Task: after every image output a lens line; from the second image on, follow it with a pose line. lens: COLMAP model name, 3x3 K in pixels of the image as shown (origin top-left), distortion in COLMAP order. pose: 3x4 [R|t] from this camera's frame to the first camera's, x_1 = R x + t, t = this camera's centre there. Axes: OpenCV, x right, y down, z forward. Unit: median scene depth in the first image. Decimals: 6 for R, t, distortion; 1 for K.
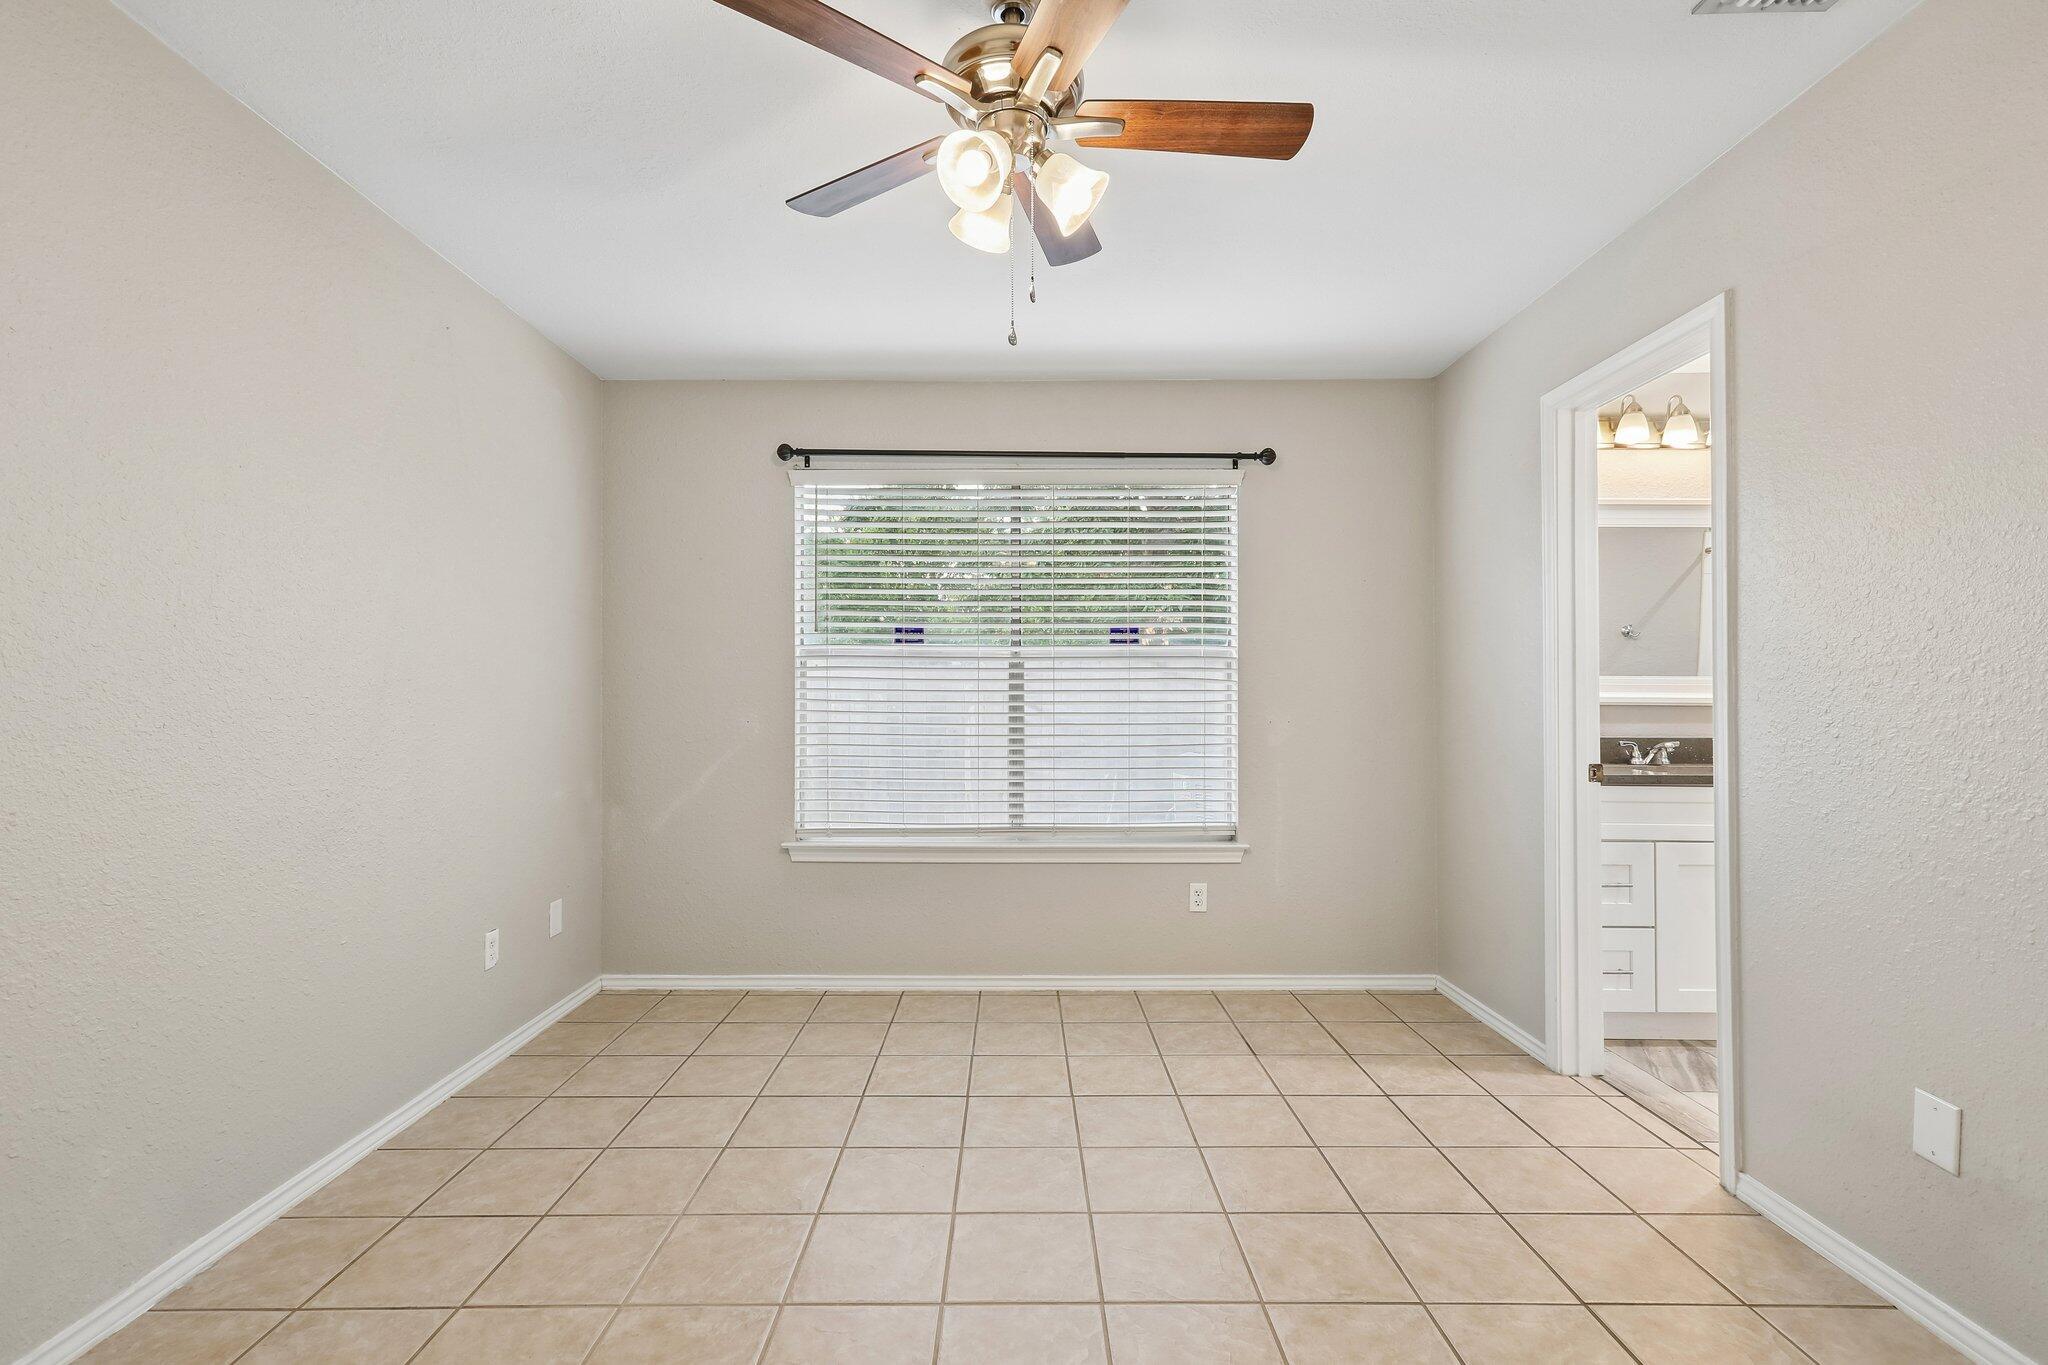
lens RADIAL K [[918.5, 0, 1024.7], [0, 918.5, 677.3], [0, 0, 1]] dist [-0.021840, 0.009978]
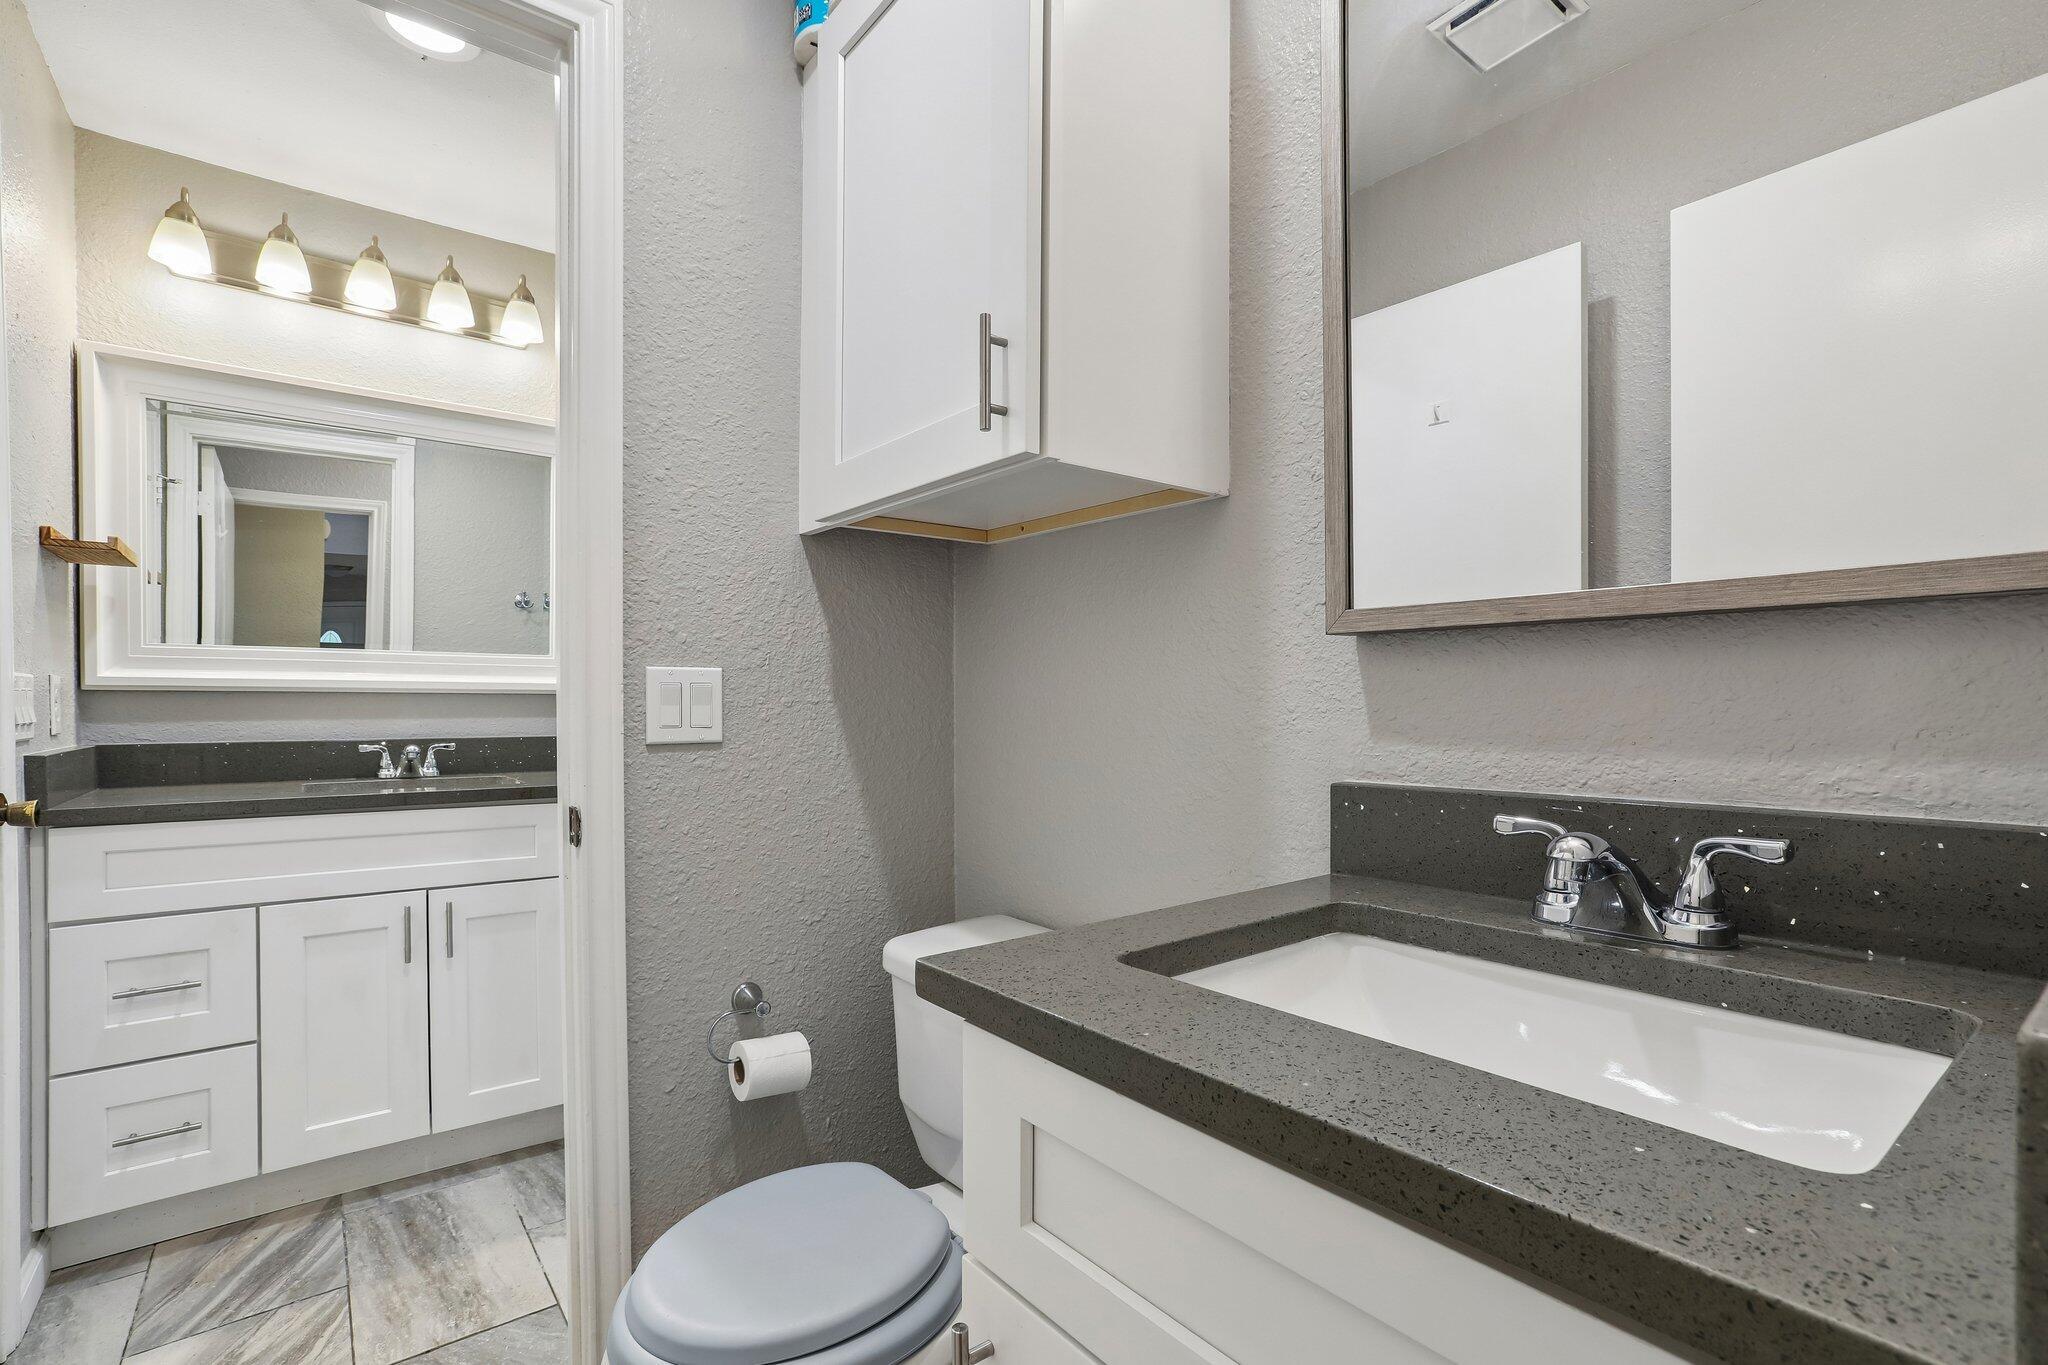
lens RADIAL K [[918.5, 0, 1020.6], [0, 918.5, 702.7], [0, 0, 1]] dist [-0.021840, 0.009978]
pose [[0.810012, -0.003347, 0.586404, 0.655596], [-0.013169, 0.999628, 0.023897, 0.016035], [-0.586266, -0.027079, 0.809666, 0.164488]]
